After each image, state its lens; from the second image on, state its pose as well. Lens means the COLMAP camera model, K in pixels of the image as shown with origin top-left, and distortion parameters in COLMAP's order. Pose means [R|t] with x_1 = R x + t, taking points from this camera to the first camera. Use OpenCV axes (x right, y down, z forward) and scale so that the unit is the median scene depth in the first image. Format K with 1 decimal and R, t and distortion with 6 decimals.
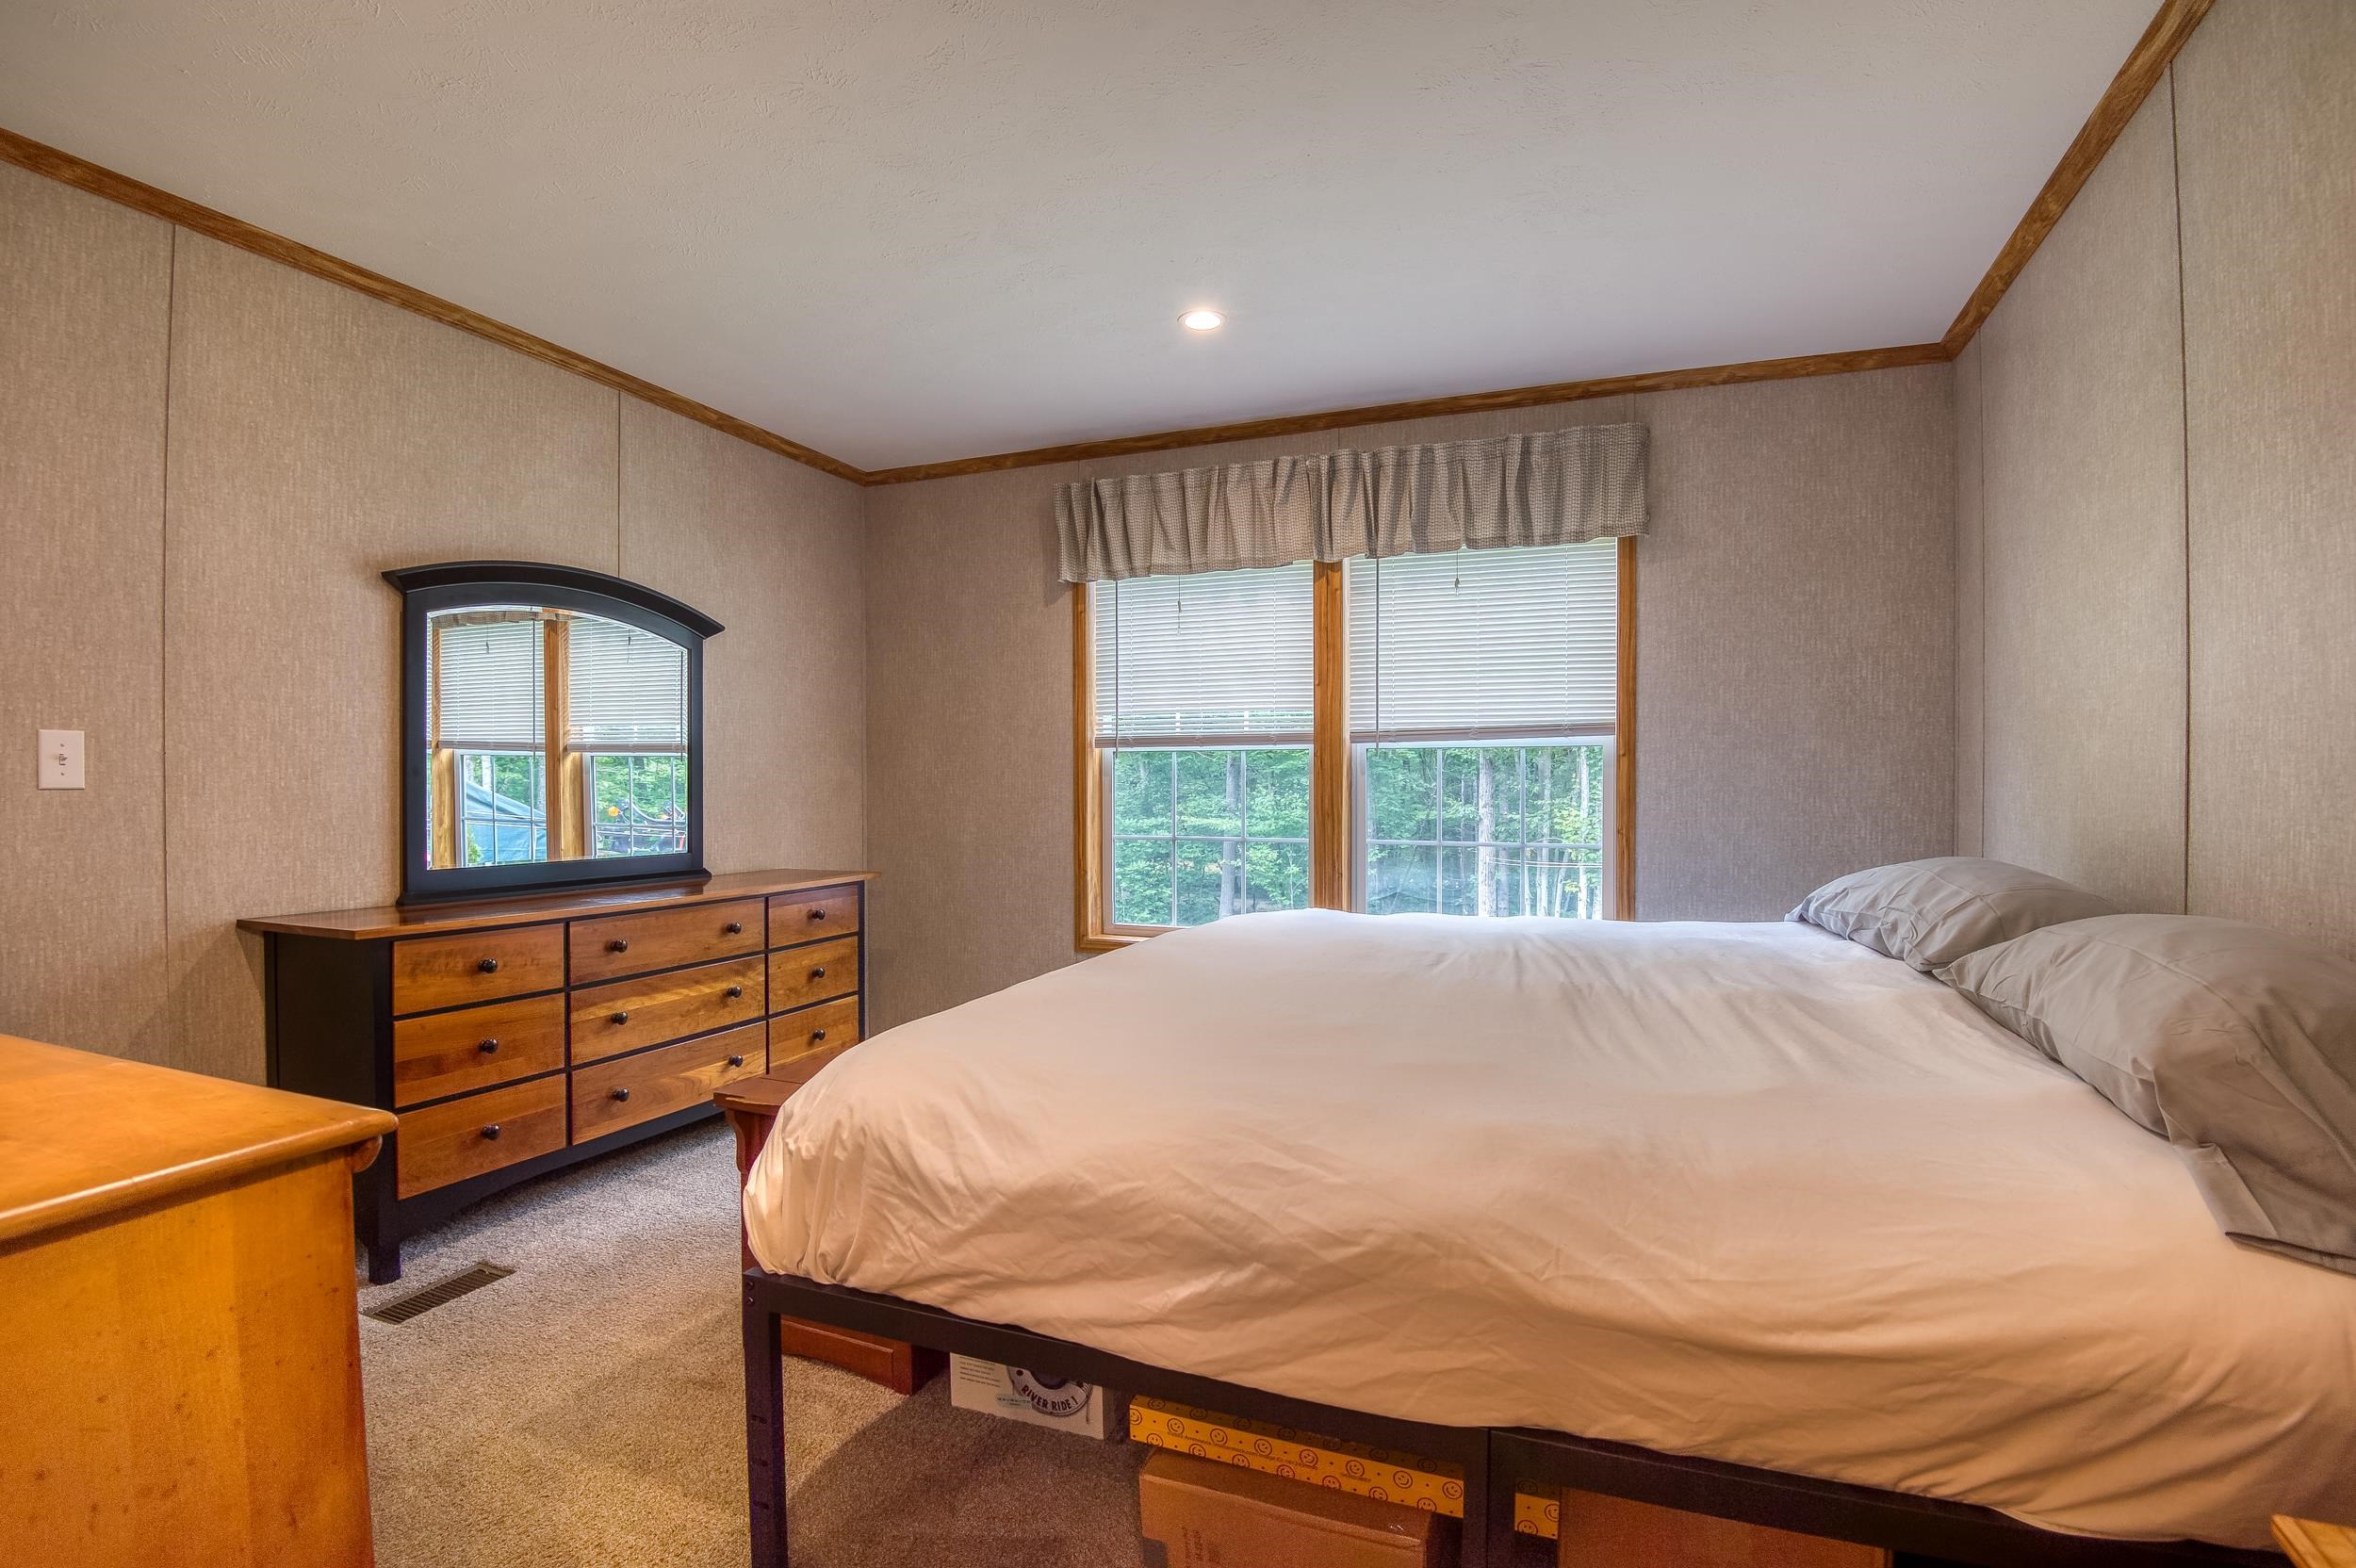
lens RADIAL K [[1090.0, 0, 1195.3], [0, 1090.0, 790.9], [0, 0, 1]] dist [0.001580, -0.019616]
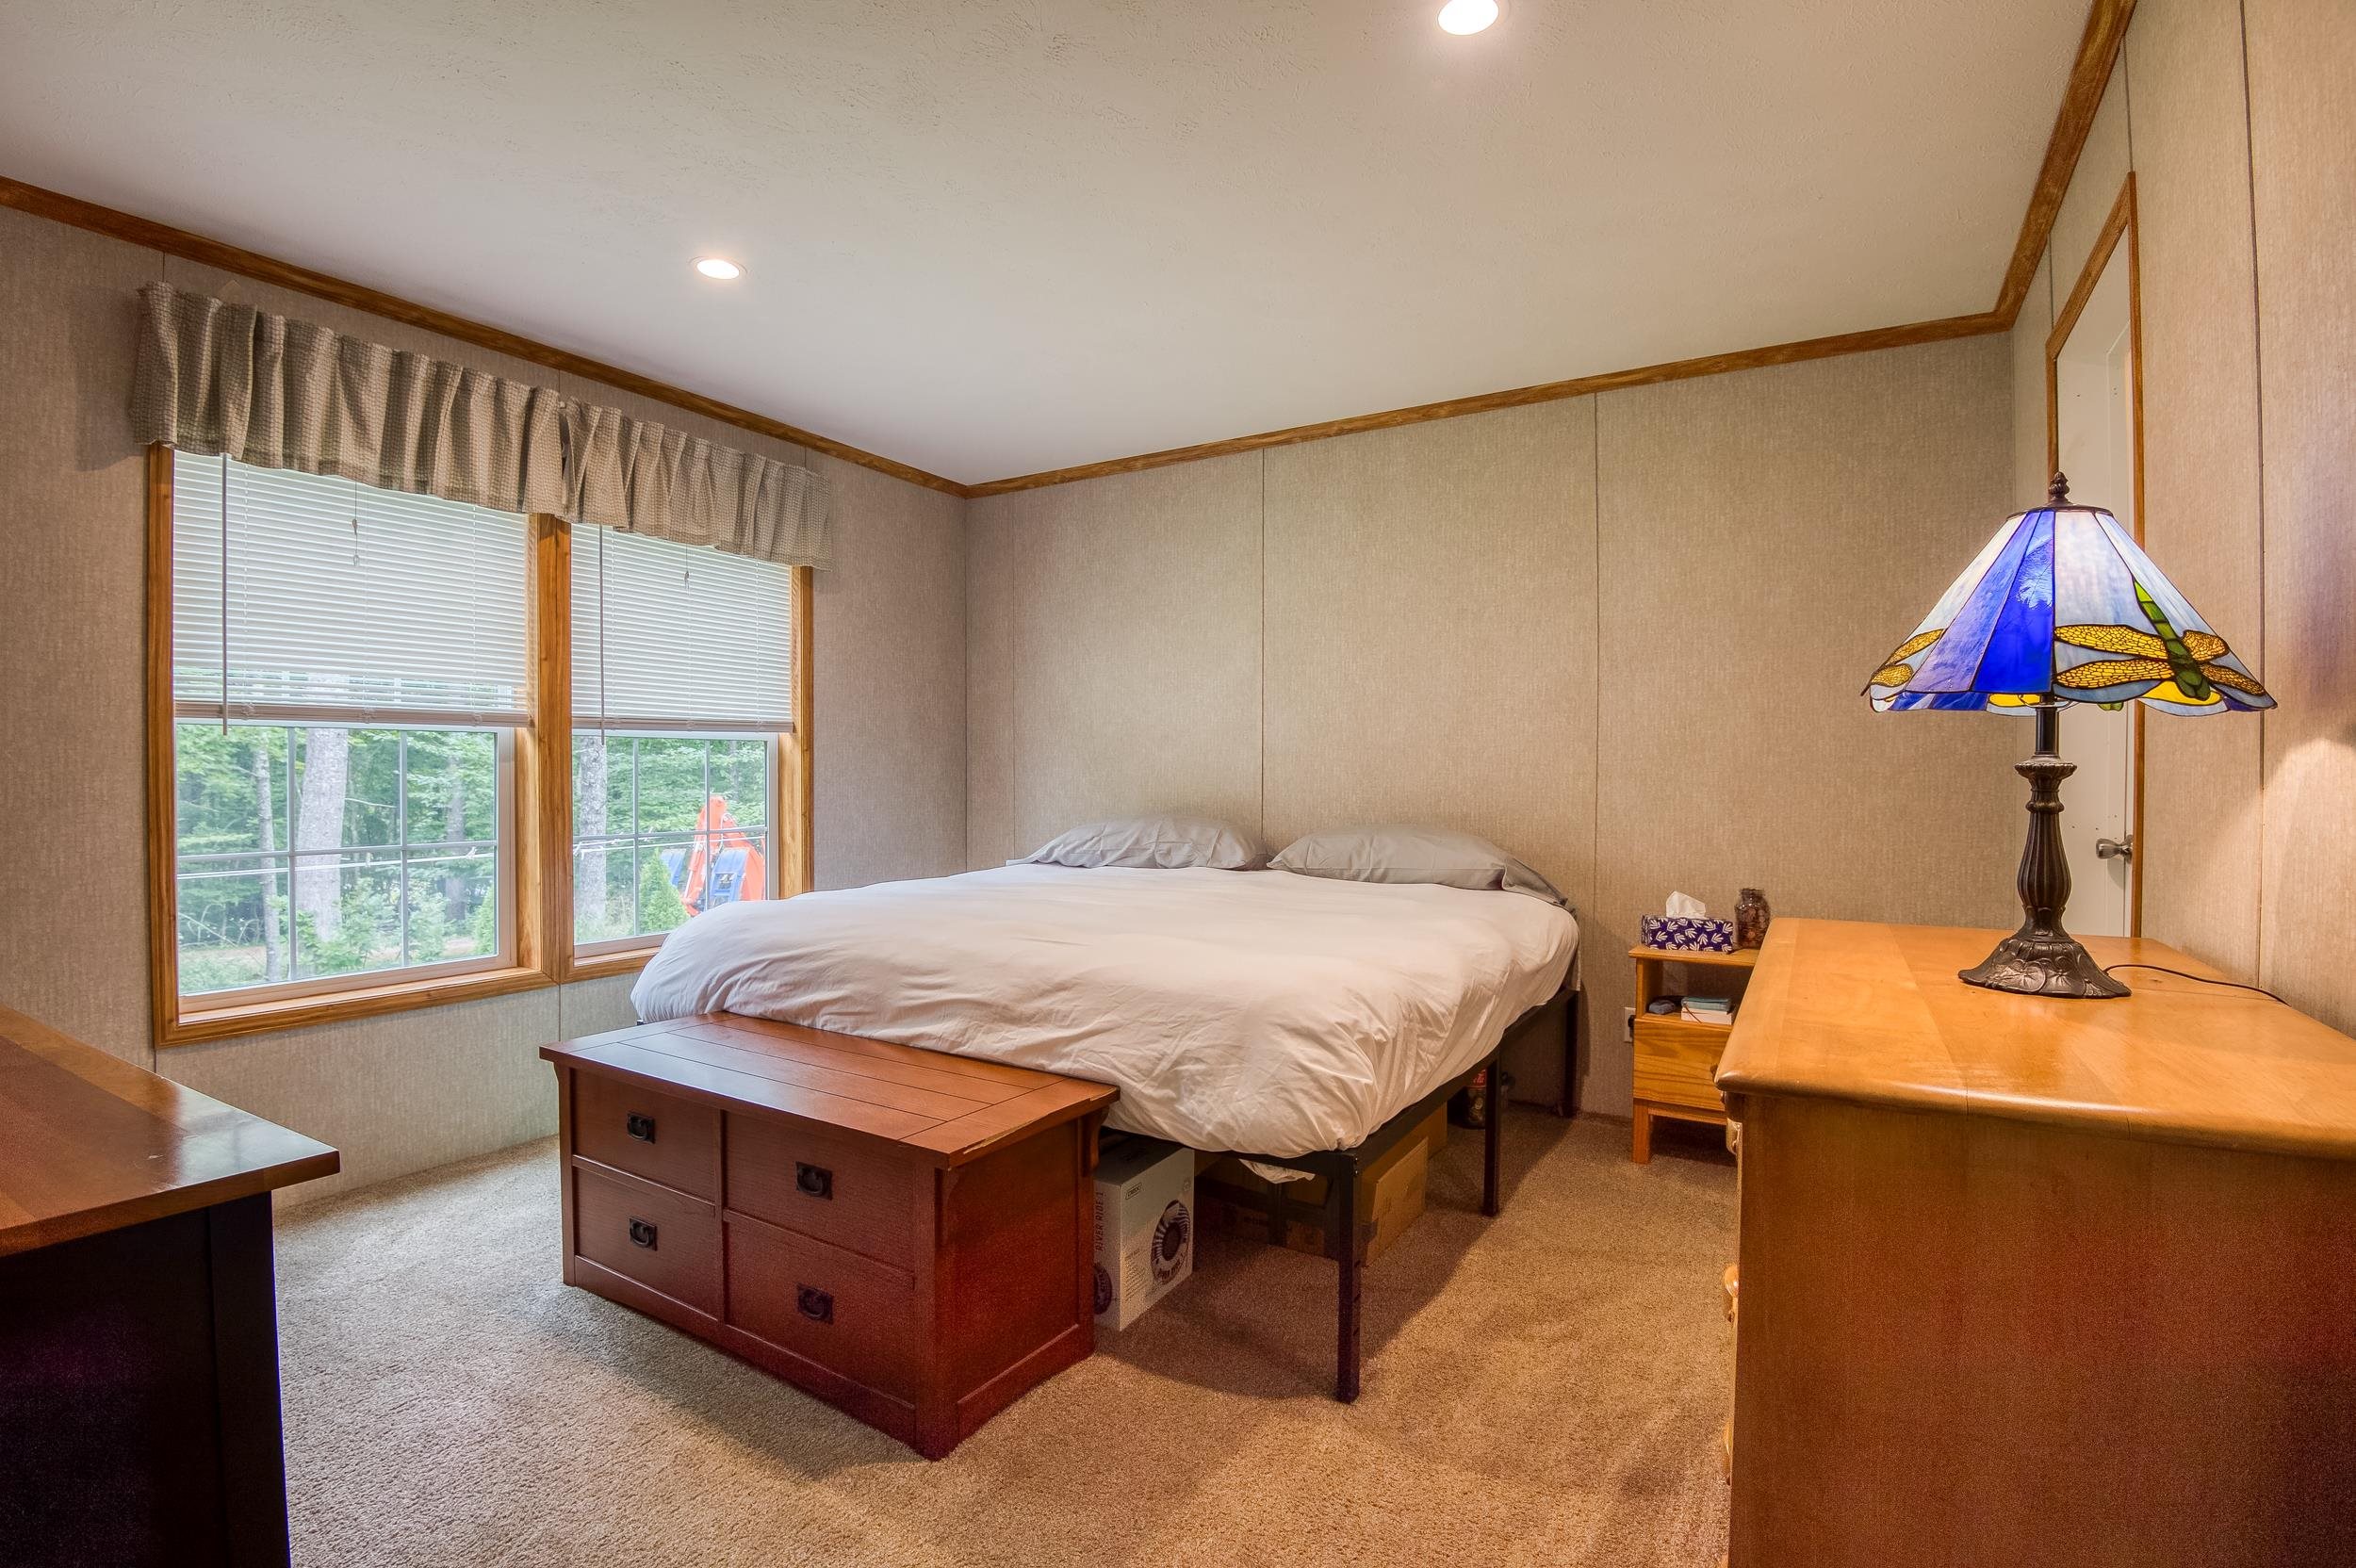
lens RADIAL K [[1100.2, 0, 1187.0], [0, 1100.2, 784.7], [0, 0, 1]] dist [-0.008119, -0.019726]
pose [[0.165899, -0.010696, 0.986085, -0.668464], [0.002852, 0.999942, 0.010366, -0.006234], [-0.986139, 0.001092, 0.165920, 0.363501]]
